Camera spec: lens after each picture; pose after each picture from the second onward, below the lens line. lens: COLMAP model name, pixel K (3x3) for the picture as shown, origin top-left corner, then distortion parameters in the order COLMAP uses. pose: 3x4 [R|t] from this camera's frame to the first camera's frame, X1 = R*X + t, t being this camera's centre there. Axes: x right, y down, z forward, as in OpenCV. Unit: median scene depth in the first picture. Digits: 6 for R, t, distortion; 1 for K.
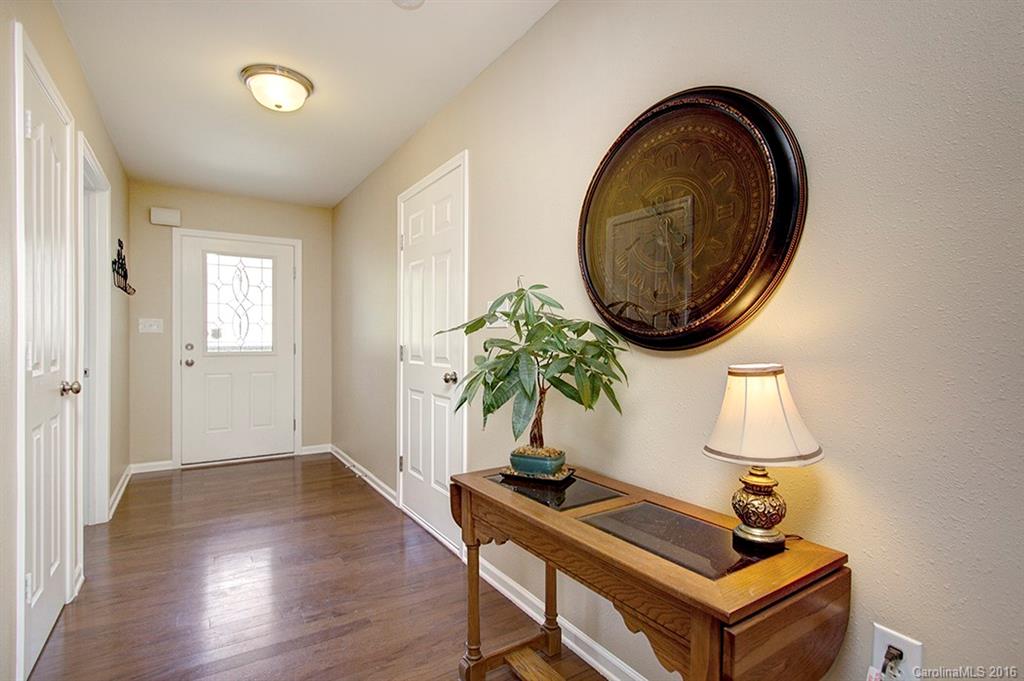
lens RADIAL K [[491.2, 0, 497.0], [0, 491.2, 339.5], [0, 0, 1]] dist [-0.016484, 0.000219]
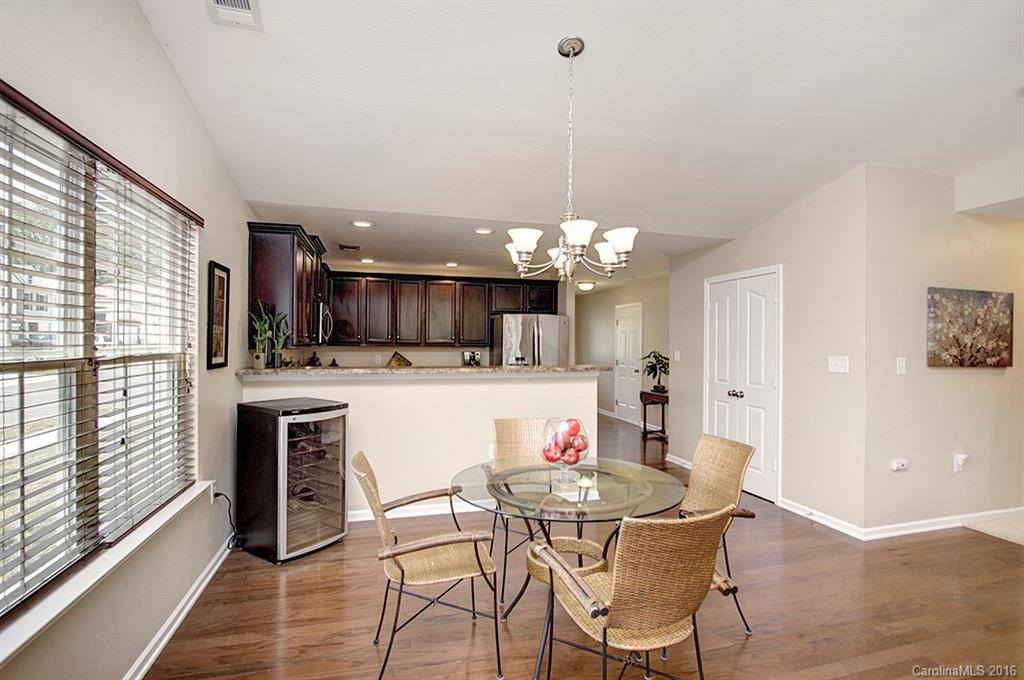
lens RADIAL K [[471.8, 0, 549.3], [0, 471.8, 338.9], [0, 0, 1]] dist [-0.076454, 0.000161]
pose [[0.976272, 0.002479, -0.216532, 0.028117], [-0.004238, 0.999962, -0.007659, -0.173822], [0.216504, 0.008395, 0.976246, -3.532435]]
